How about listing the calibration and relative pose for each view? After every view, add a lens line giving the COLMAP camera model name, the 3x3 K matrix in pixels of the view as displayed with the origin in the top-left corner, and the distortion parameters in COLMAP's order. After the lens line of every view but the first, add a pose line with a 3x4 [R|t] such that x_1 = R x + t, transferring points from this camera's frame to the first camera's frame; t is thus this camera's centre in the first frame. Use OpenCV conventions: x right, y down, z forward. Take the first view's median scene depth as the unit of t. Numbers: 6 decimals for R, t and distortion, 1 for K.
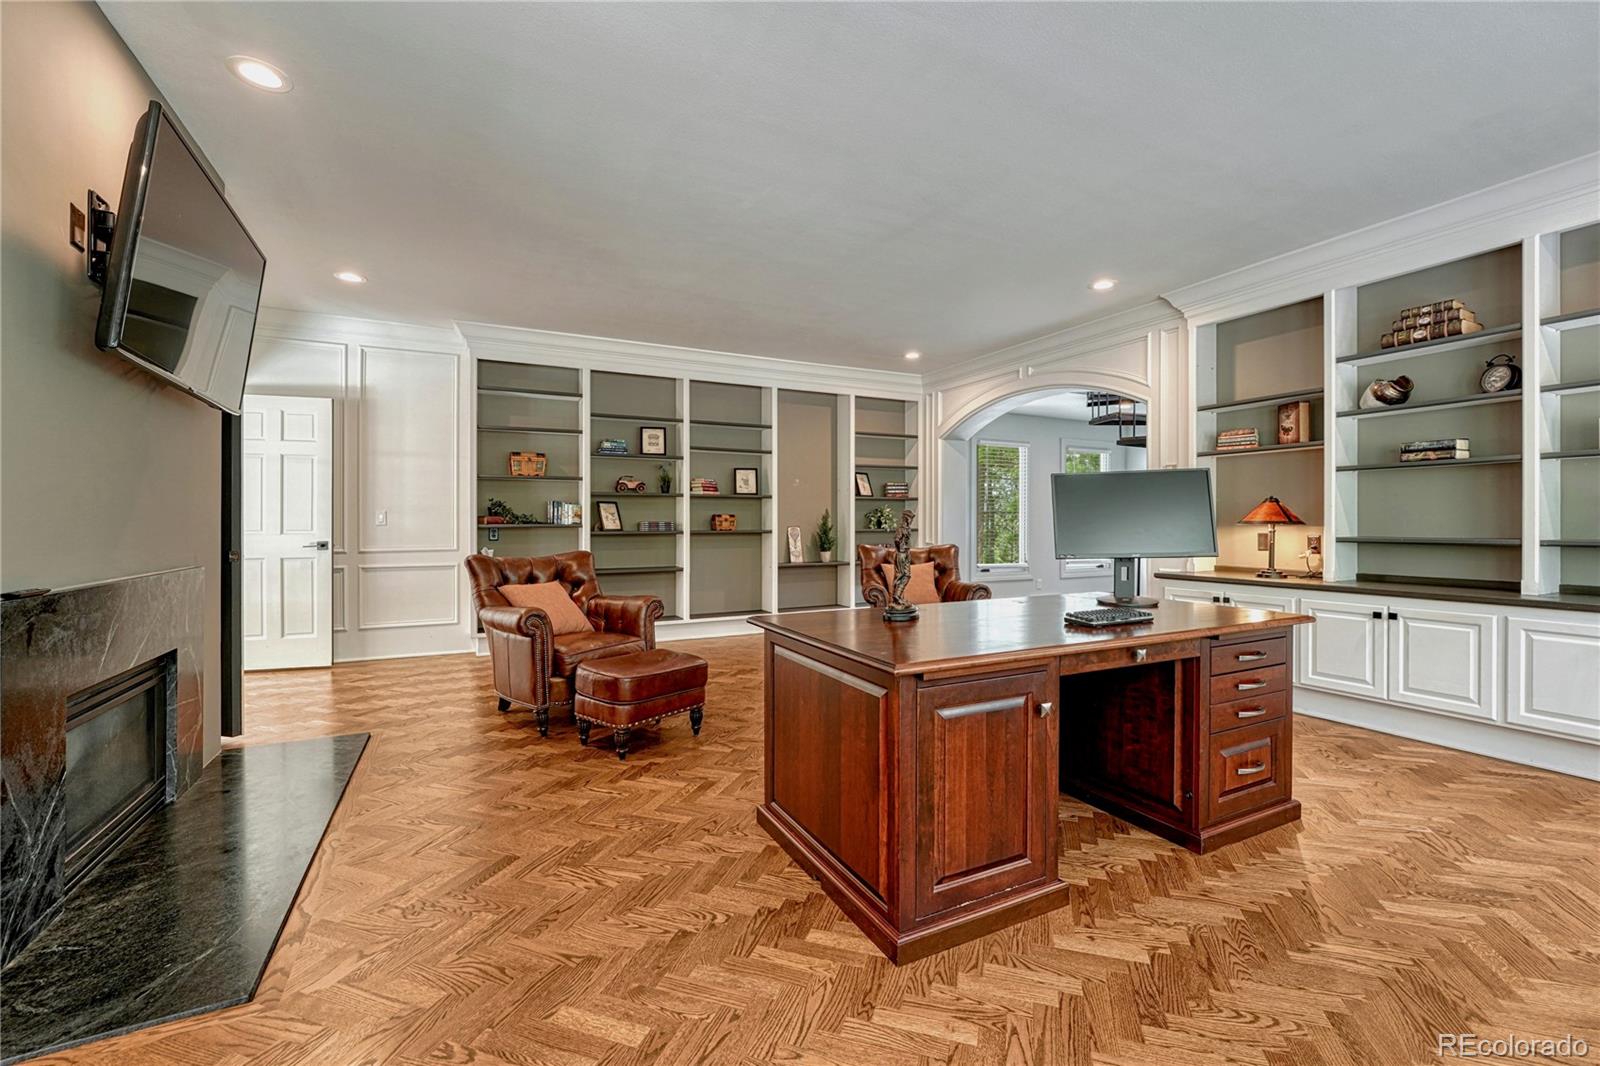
lens RADIAL K [[664.3, 0, 800.0], [0, 664.3, 533.0], [0, 0, 1]] dist [-0.008458, 0.000188]
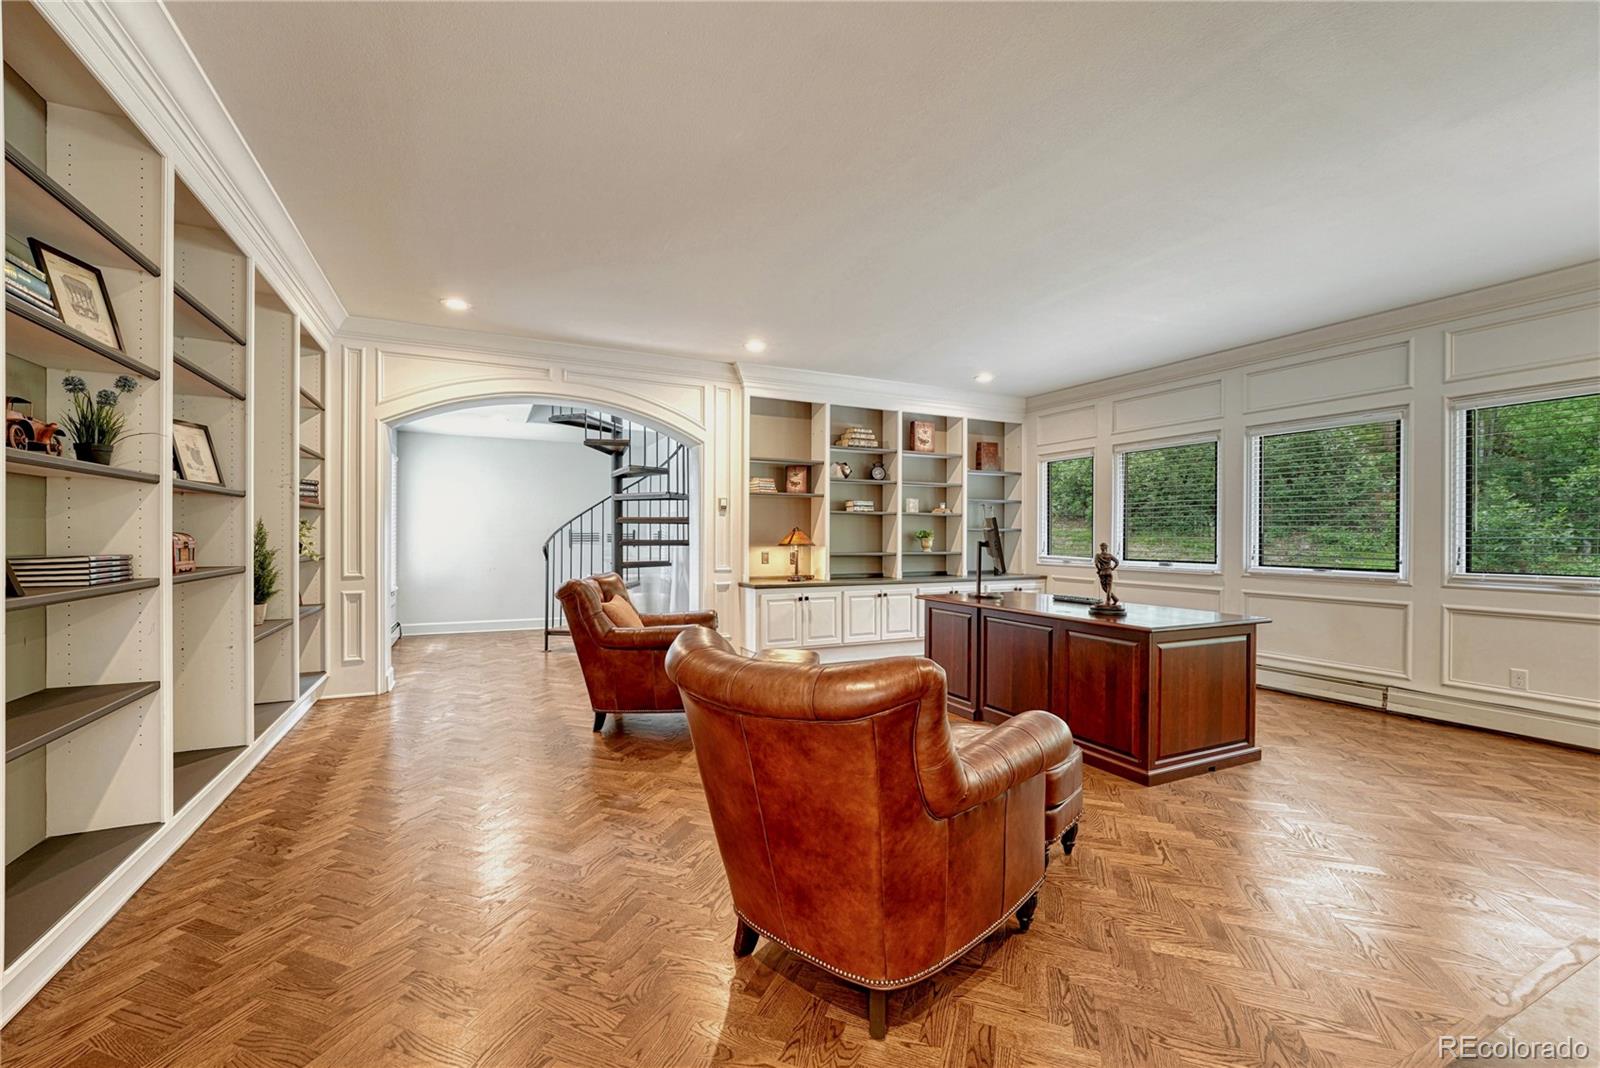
lens RADIAL K [[664.3, 0, 800.0], [0, 664.3, 534.0], [0, 0, 1]] dist [-0.008458, 0.000188]
pose [[0.008825, 0.003682, 0.999954, -0.831231], [0.007546, 0.999965, -0.003748, -0.035455], [-0.999933, 0.007579, 0.008797, 1.019807]]
